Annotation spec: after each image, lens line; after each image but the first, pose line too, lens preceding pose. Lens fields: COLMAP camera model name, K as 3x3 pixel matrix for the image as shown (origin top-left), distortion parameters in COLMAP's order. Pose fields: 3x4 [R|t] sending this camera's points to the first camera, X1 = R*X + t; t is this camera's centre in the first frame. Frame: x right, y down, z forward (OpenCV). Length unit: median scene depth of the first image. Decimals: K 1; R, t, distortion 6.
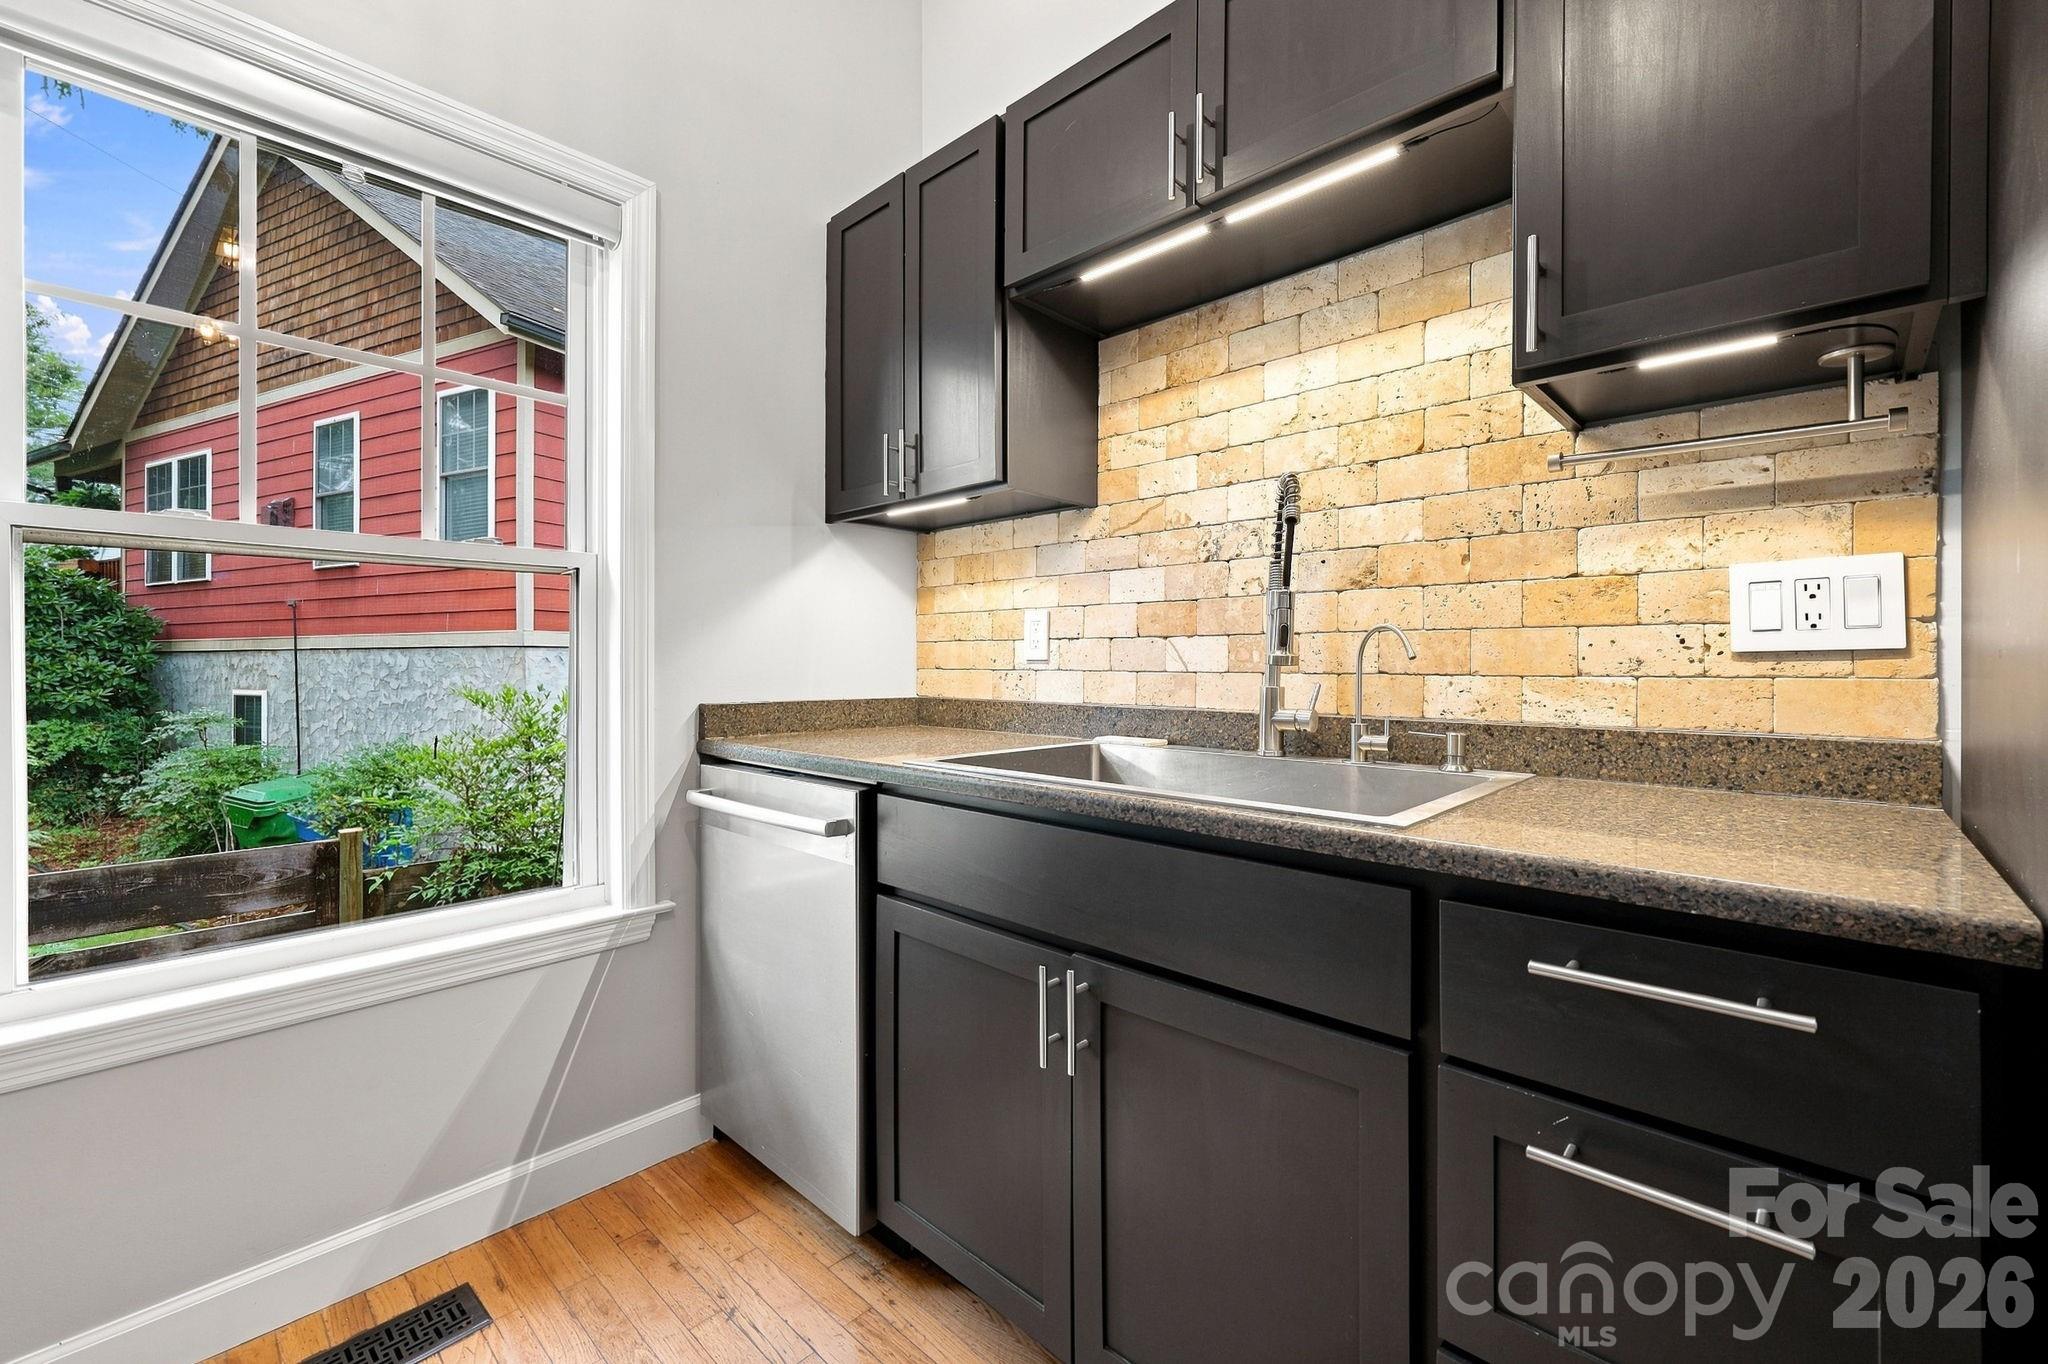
lens RADIAL K [[846.4, 0, 1050.0], [0, 846.4, 661.2], [0, 0, 1]] dist [0.000022, 0.000597]
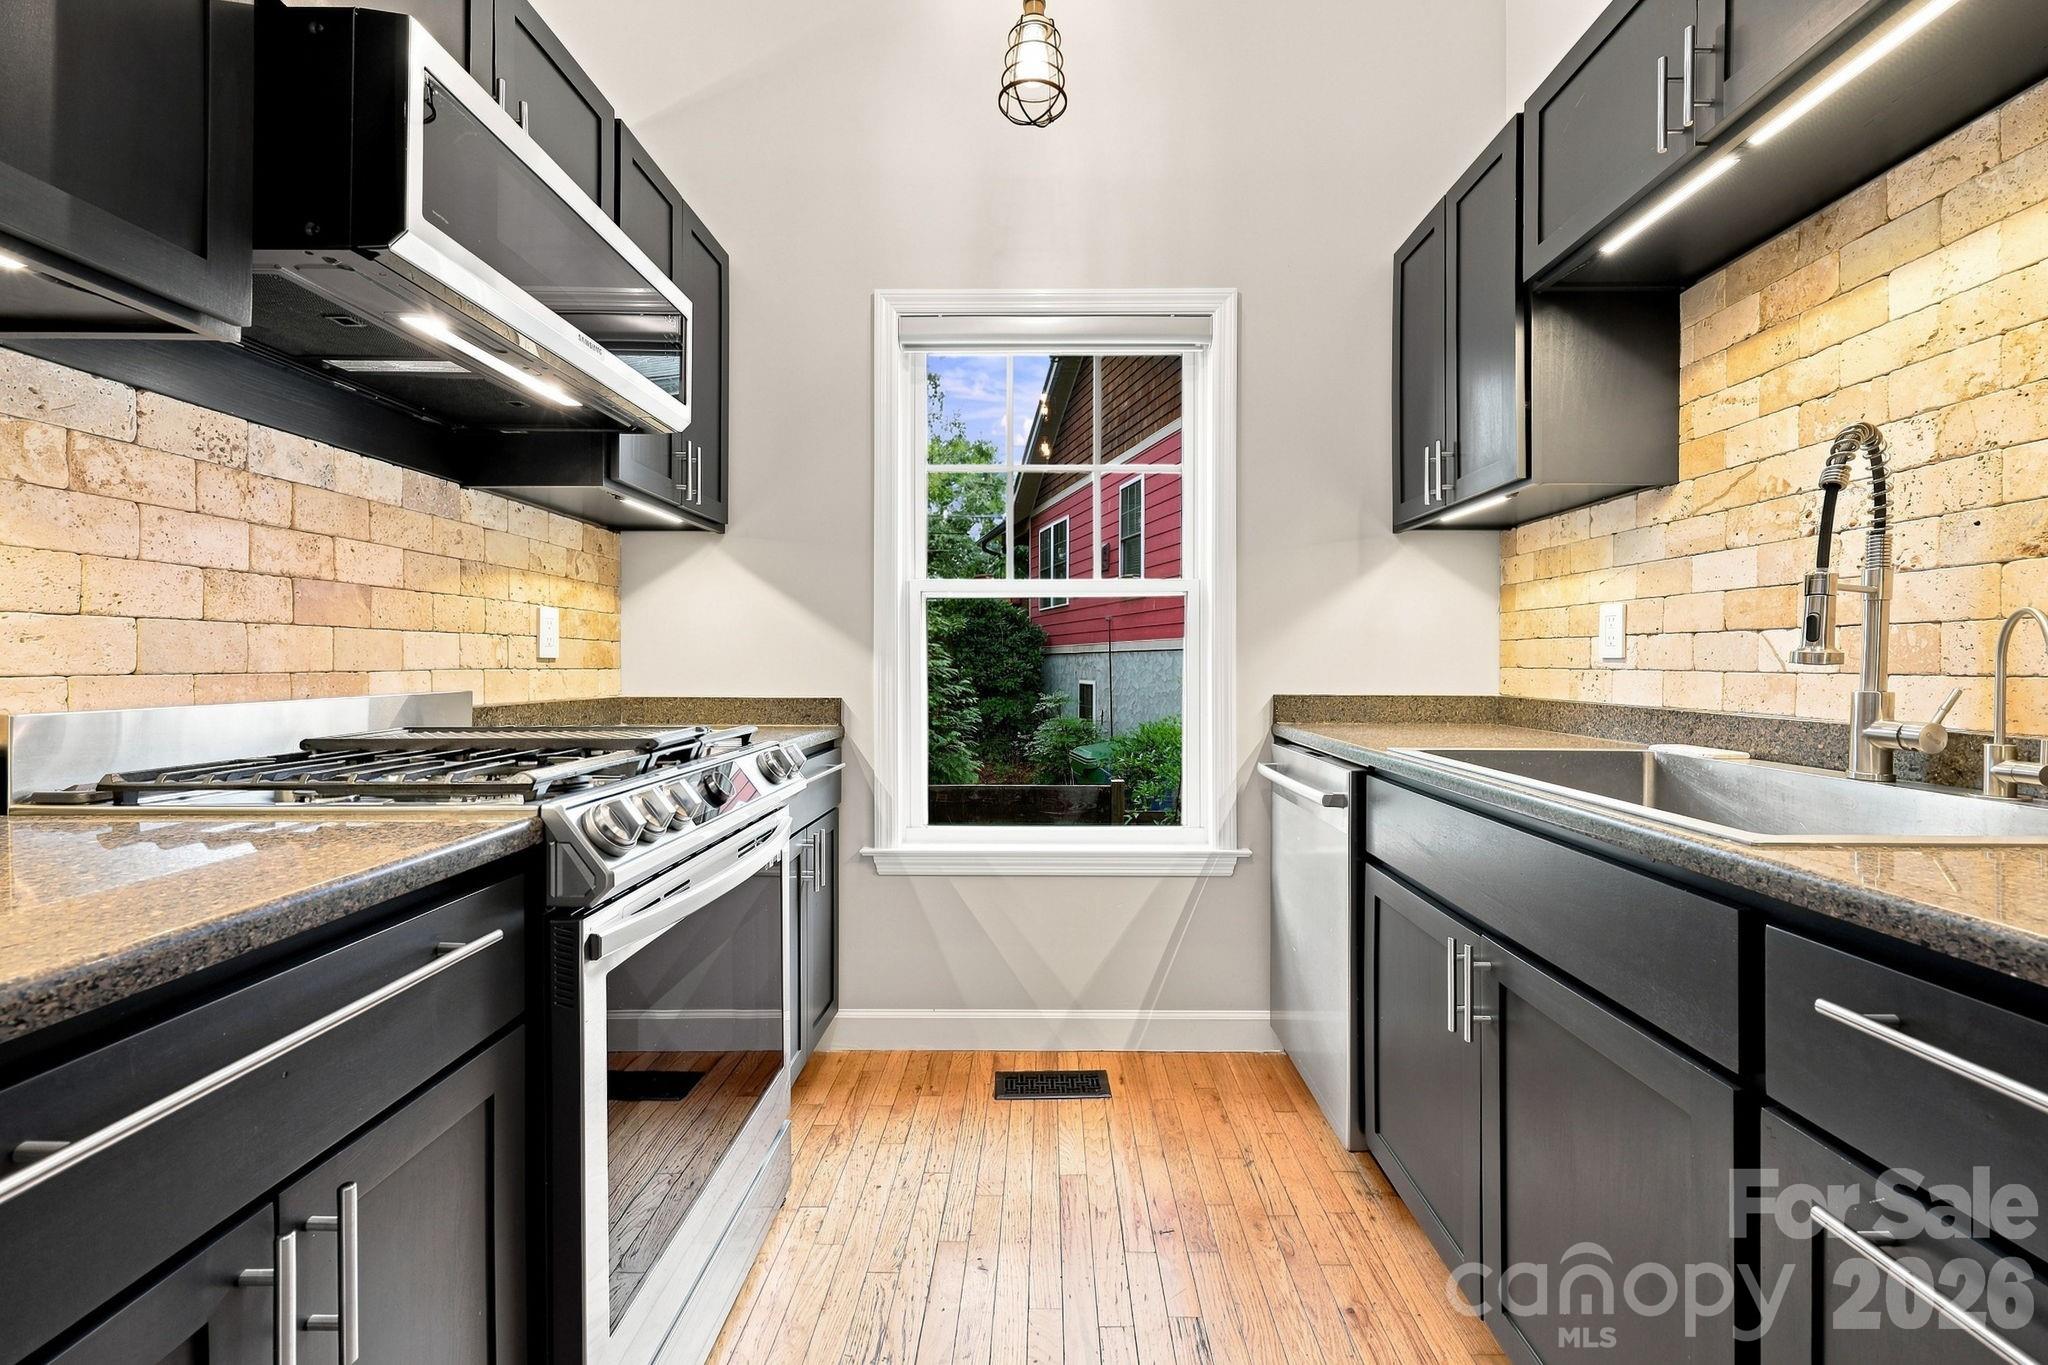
lens RADIAL K [[846.4, 0, 1051.0], [0, 846.4, 658.4], [0, 0, 1]] dist [0.000022, 0.000597]
pose [[0.679925, -0.002361, -0.733278, 0.278395], [0.001159, 0.999997, -0.002145, 0.000059], [0.733281, 0.000609, 0.679925, -0.077954]]
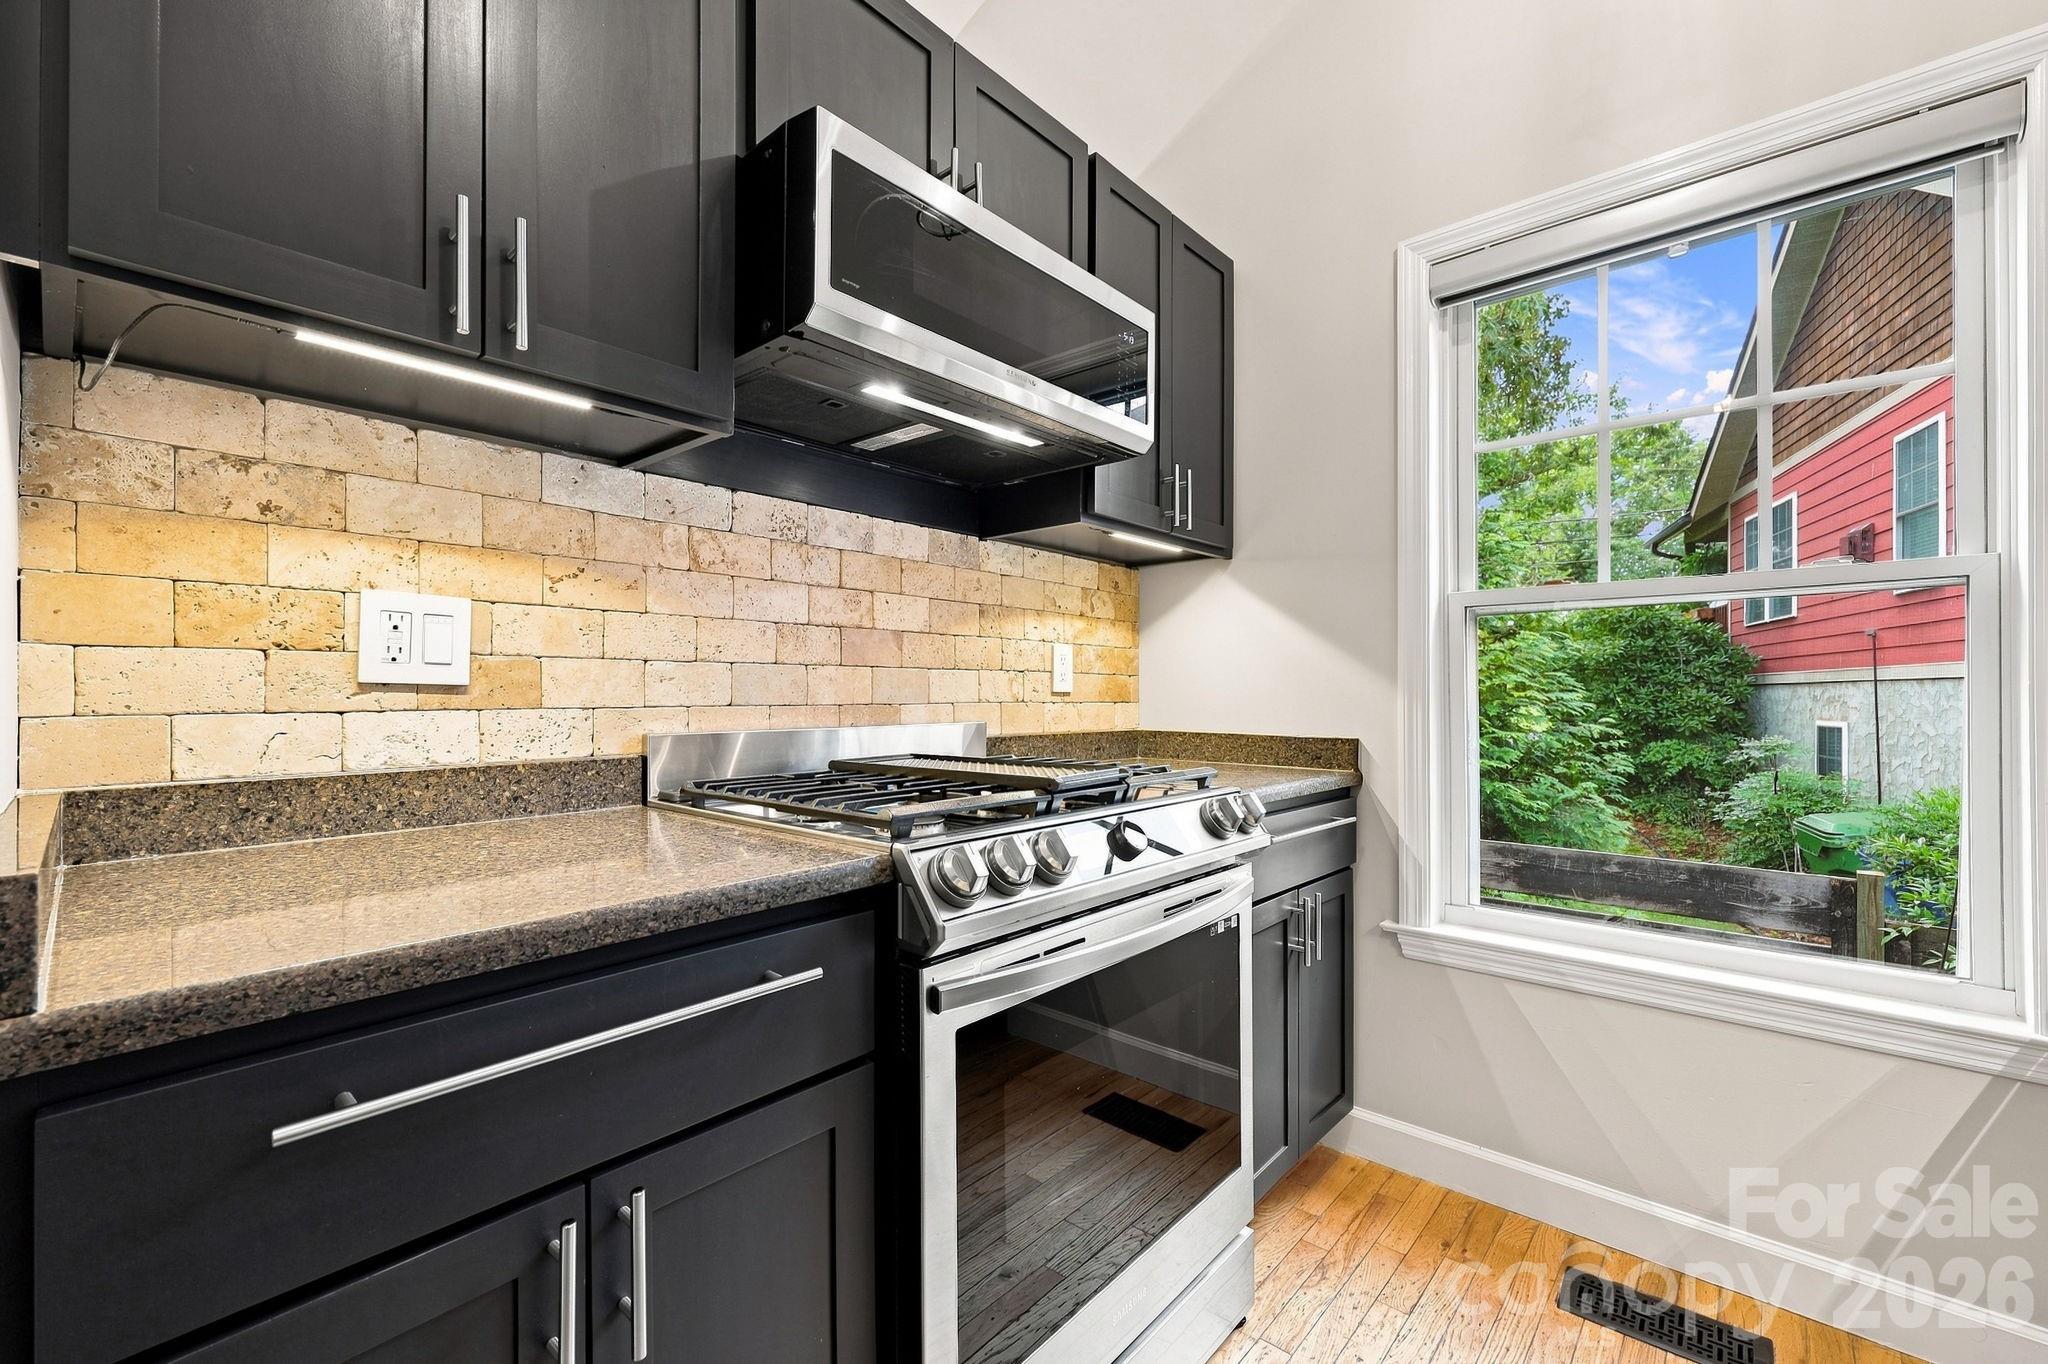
lens RADIAL K [[846.4, 0, 1035.2], [0, 846.4, 688.4], [0, 0, 1]] dist [0.000022, 0.000597]
pose [[0.023105, -0.005863, -0.999716, 0.202180], [0.001254, 0.999982, -0.005836, -0.001828], [0.999732, -0.001118, 0.023112, 0.110836]]
